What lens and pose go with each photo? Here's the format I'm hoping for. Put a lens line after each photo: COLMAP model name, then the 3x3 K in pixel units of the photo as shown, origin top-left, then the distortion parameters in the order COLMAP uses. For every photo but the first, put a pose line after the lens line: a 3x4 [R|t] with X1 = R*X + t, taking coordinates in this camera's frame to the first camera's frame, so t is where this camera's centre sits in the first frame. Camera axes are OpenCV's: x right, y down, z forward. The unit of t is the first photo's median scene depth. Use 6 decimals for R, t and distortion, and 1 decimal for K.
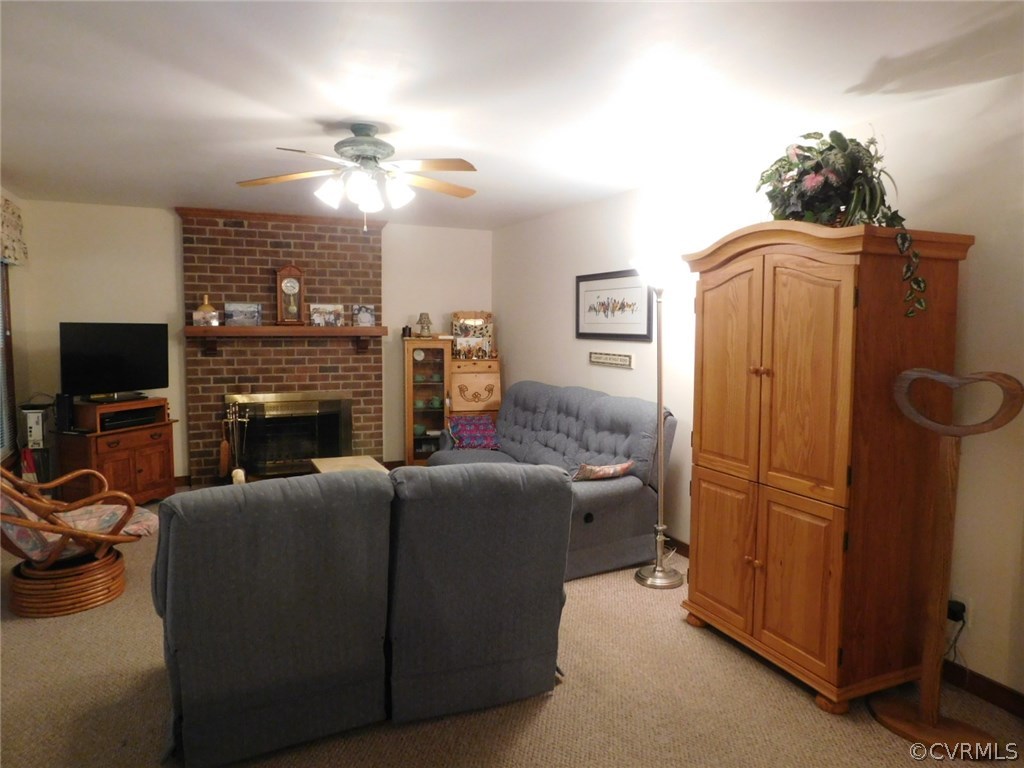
lens RADIAL K [[698.3, 0, 509.1], [0, 698.3, 383.4], [0, 0, 1]] dist [-0.013075, -0.001914]
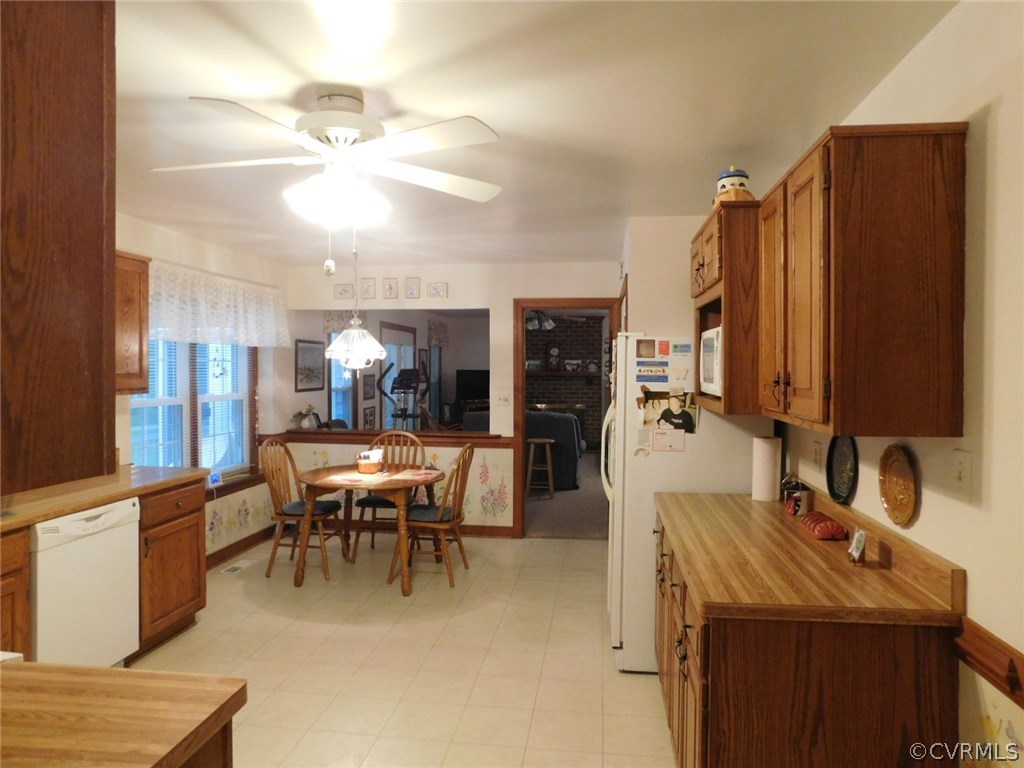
lens RADIAL K [[698.3, 0, 513.4], [0, 698.3, 383.4], [0, 0, 1]] dist [-0.013075, -0.001914]
pose [[0.869770, 0.005719, -0.493423, 0.574819], [-0.040430, 0.997397, -0.059707, 0.077907], [0.491798, 0.071881, 0.867737, -0.804509]]
